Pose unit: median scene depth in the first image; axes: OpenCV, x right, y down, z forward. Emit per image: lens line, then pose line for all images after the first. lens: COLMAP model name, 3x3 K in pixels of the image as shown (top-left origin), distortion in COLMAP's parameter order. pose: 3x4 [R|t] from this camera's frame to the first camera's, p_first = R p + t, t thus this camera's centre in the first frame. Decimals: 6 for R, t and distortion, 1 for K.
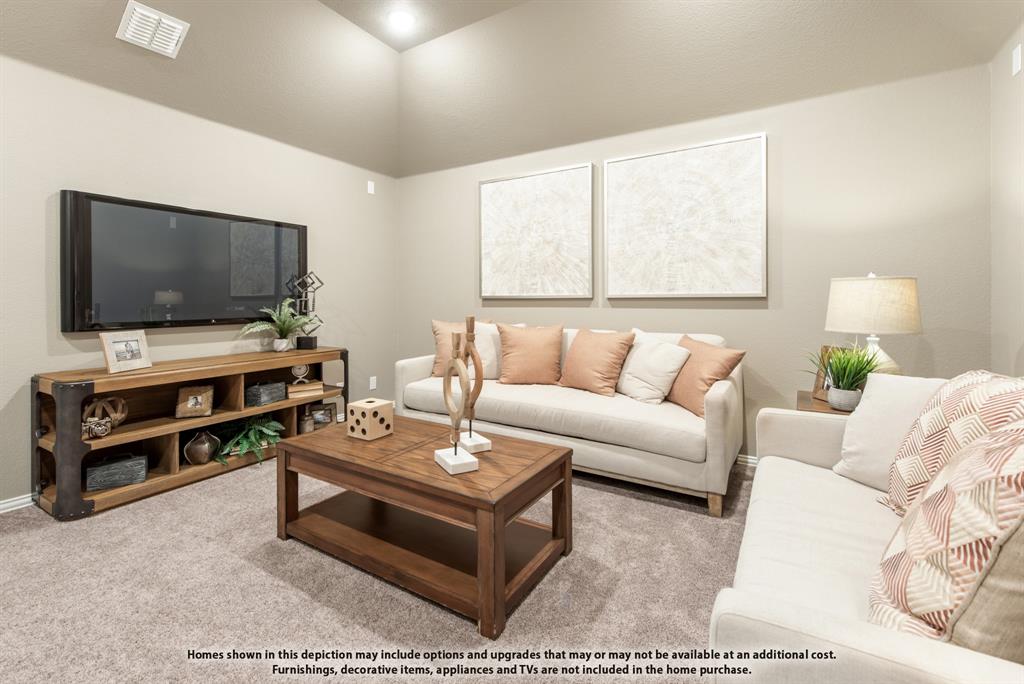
lens RADIAL K [[464.2, 0, 482.1], [0, 464.2, 300.9], [0, 0, 1]] dist [0.013700, -0.000190]
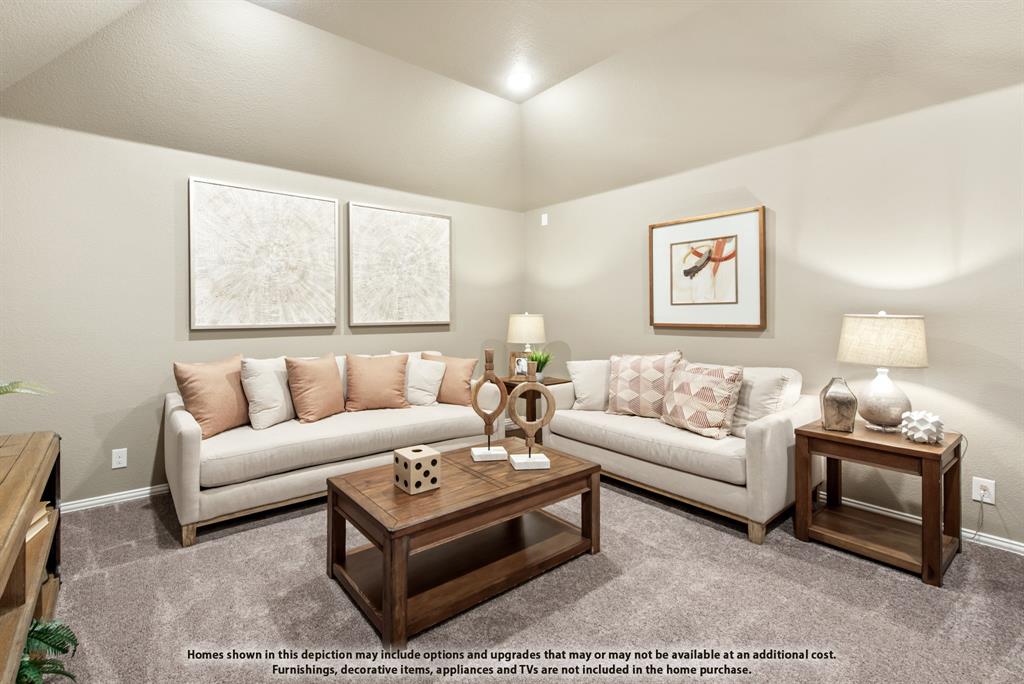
lens RADIAL K [[456.5, 0, 465.8], [0, 456.5, 313.4], [0, 0, 1]] dist [0.016762, -0.000262]
pose [[0.337125, -0.000689, 0.941460, -0.669566], [0.003296, 0.999994, -0.000448, -0.035050], [-0.941454, 0.003254, 0.337125, 0.377493]]
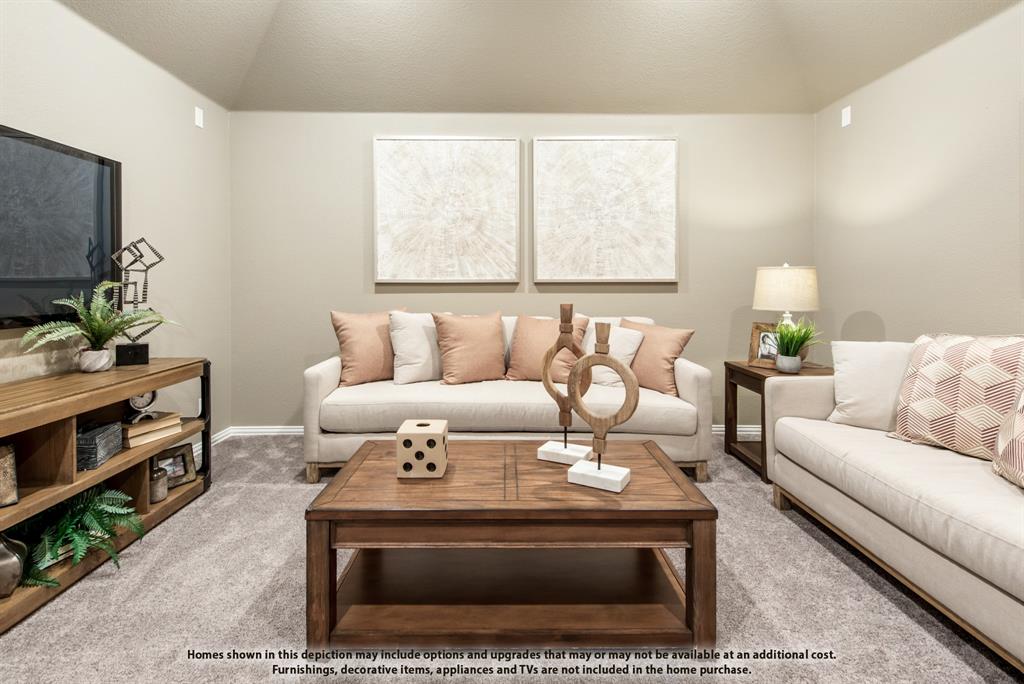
lens RADIAL K [[510.8, 0, 508.2], [0, 510.8, 289.1], [0, 0, 1]] dist [0.012816, -0.001667]
pose [[0.830217, -0.003362, 0.557430, -0.360151], [0.000224, 0.999984, 0.005697, 0.000824], [-0.557440, -0.004605, 0.830205, 0.167857]]
